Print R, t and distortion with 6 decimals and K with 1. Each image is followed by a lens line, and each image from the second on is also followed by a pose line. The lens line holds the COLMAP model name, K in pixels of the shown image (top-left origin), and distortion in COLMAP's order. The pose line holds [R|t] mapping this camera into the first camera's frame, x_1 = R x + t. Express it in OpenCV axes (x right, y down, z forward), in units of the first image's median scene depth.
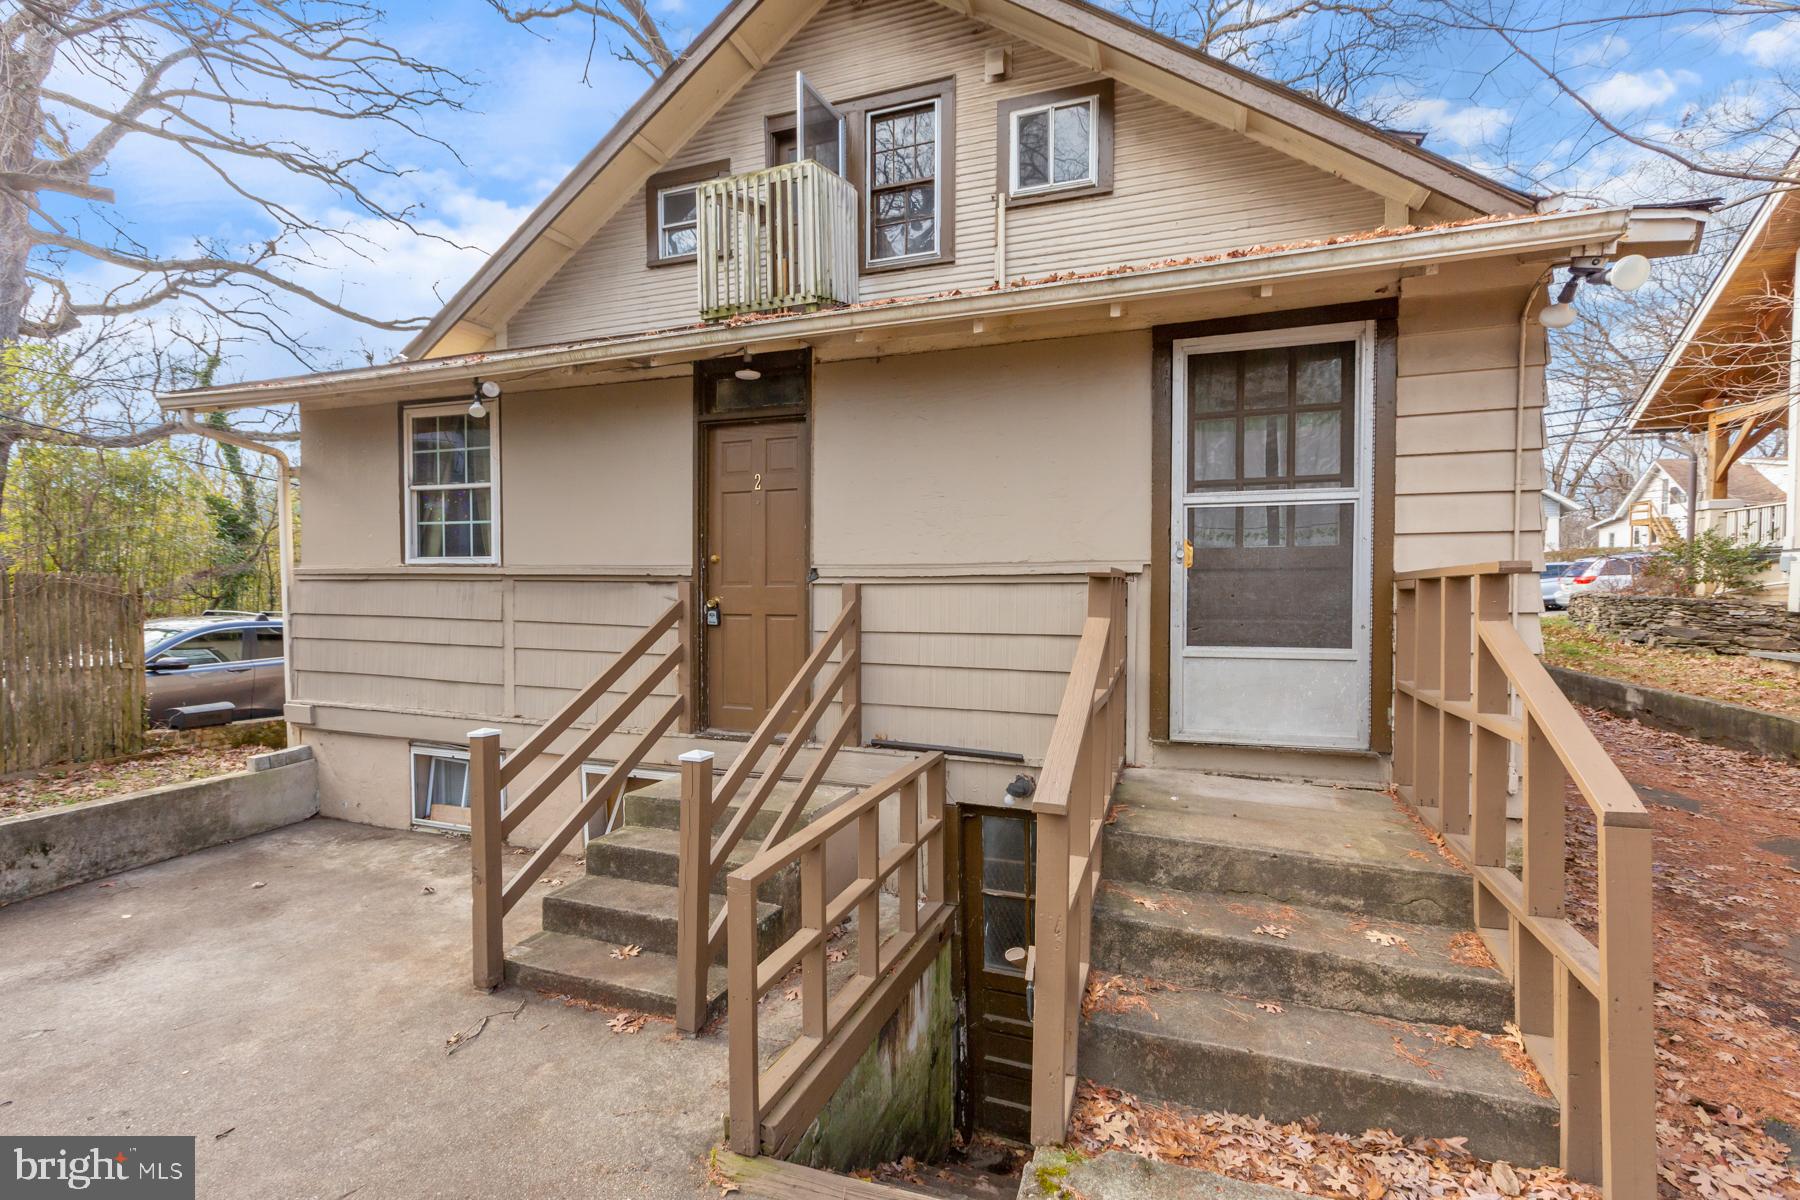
lens RADIAL K [[792.2, 0, 903.0], [0, 792.2, 594.8], [0, 0, 1]] dist [0.000847, -0.000019]
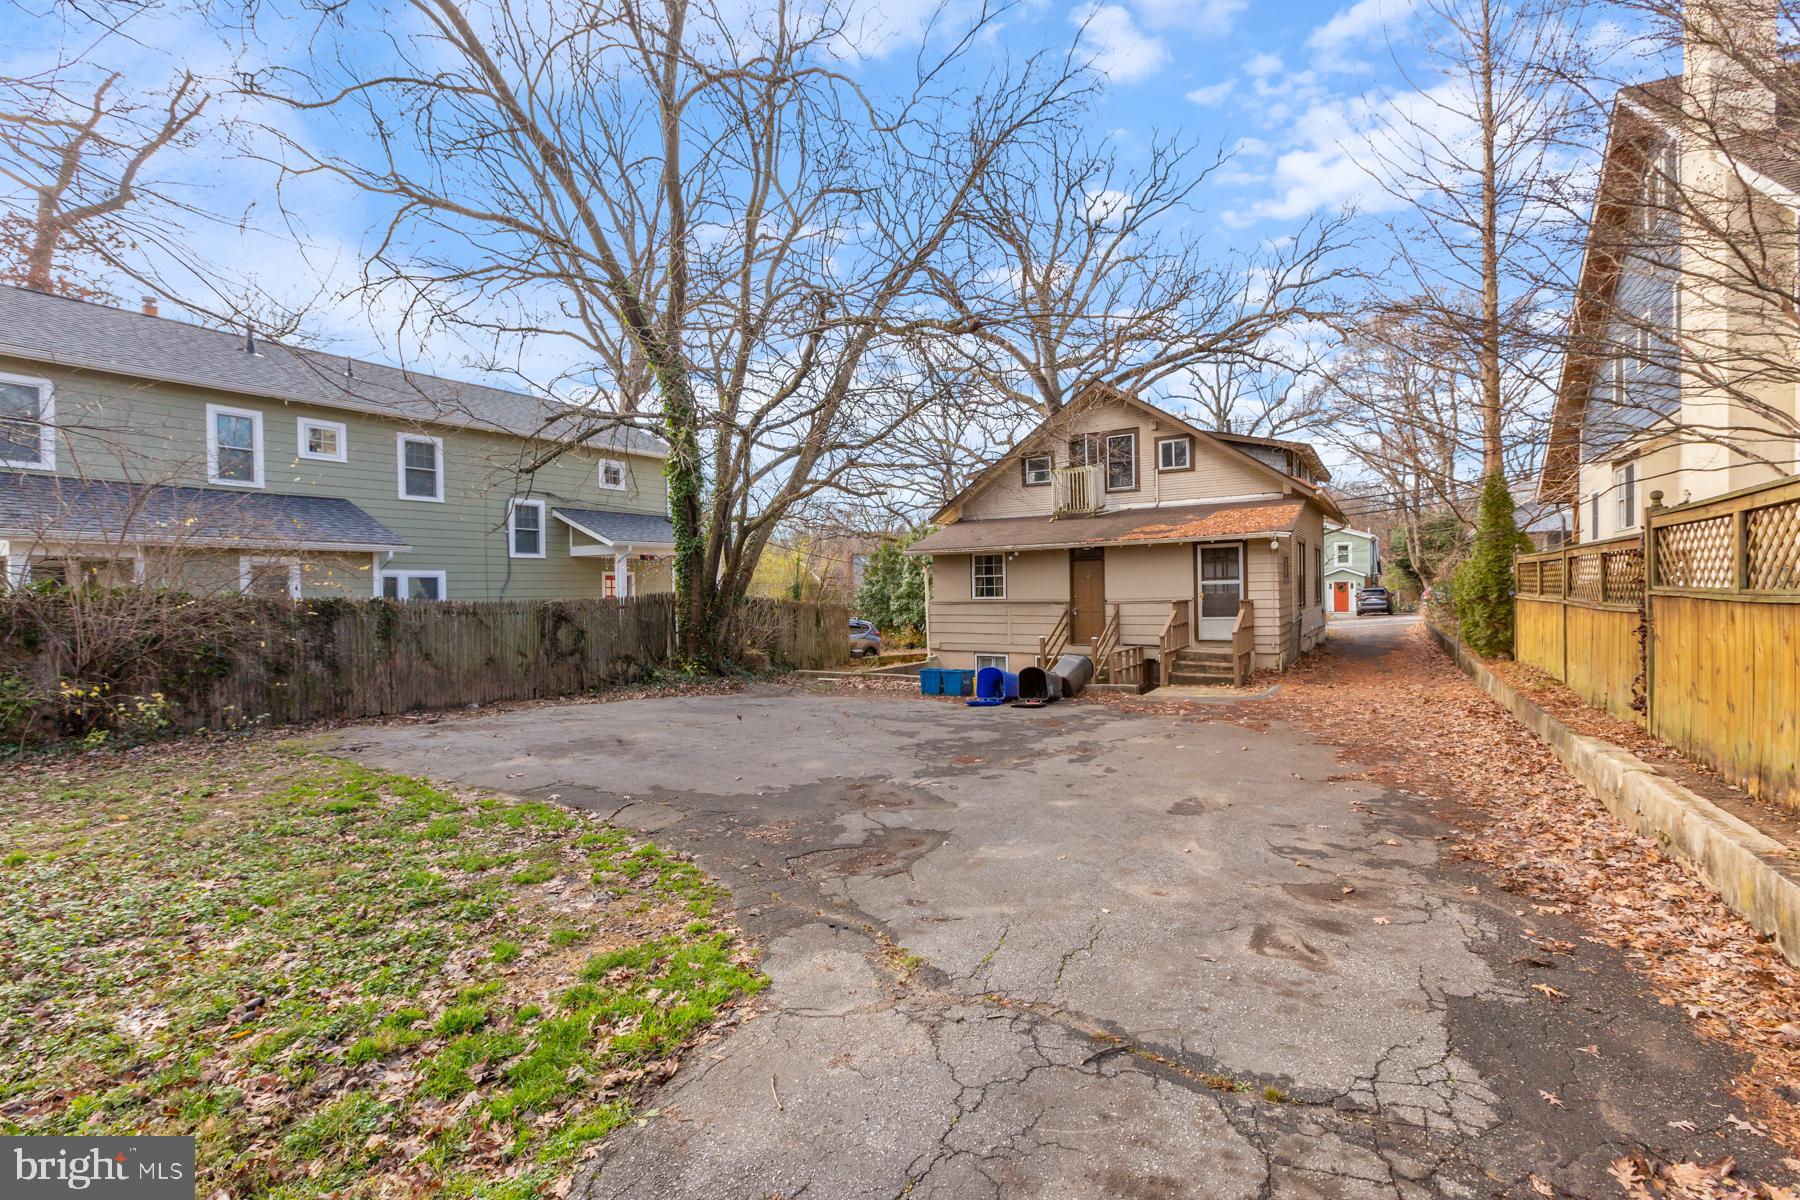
lens RADIAL K [[792.2, 0, 903.0], [0, 792.2, 594.8], [0, 0, 1]] dist [0.000847, -0.000019]
pose [[0.976712, -0.021782, -0.213446, -0.236219], [0.020979, 0.999762, -0.006027, -0.051470], [0.213526, 0.001409, 0.976936, -2.760671]]
